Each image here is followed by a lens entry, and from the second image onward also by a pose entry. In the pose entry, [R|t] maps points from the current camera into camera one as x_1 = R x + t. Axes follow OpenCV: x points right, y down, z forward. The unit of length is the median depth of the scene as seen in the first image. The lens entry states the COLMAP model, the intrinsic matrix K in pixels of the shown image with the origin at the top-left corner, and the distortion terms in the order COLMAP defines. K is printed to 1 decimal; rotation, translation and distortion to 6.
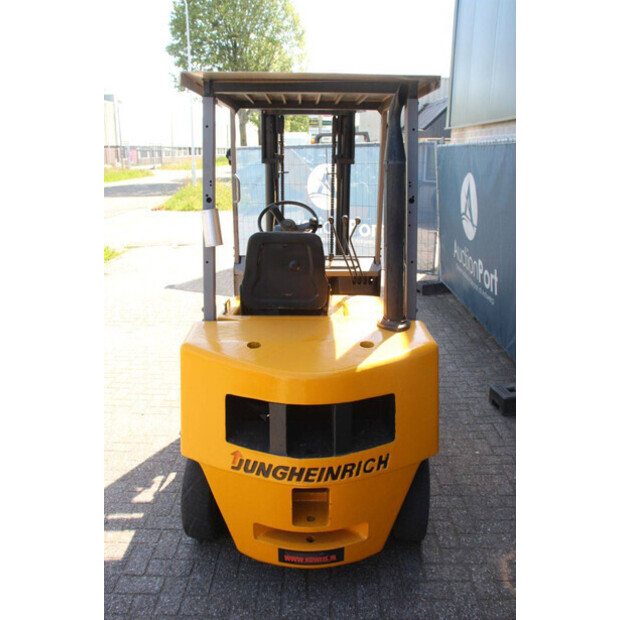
lens RADIAL K [[534.4, 0, 310.0], [0, 534.4, 310.0], [0, 0, 1]] dist [-0.148184, 0.135642]
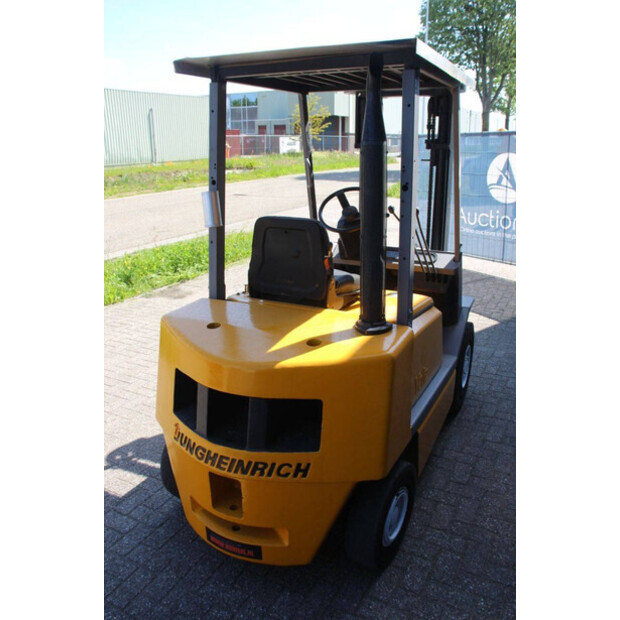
lens RADIAL K [[524.1, 0, 310.0], [0, 524.1, 310.0], [0, 0, 1]] dist [-0.147478, 0.131785]
pose [[0.894303, 0.126983, -0.429065, 0.495888], [-0.116002, 0.991899, 0.051770, -0.038024], [0.432163, 0.003474, 0.901789, 0.185493]]
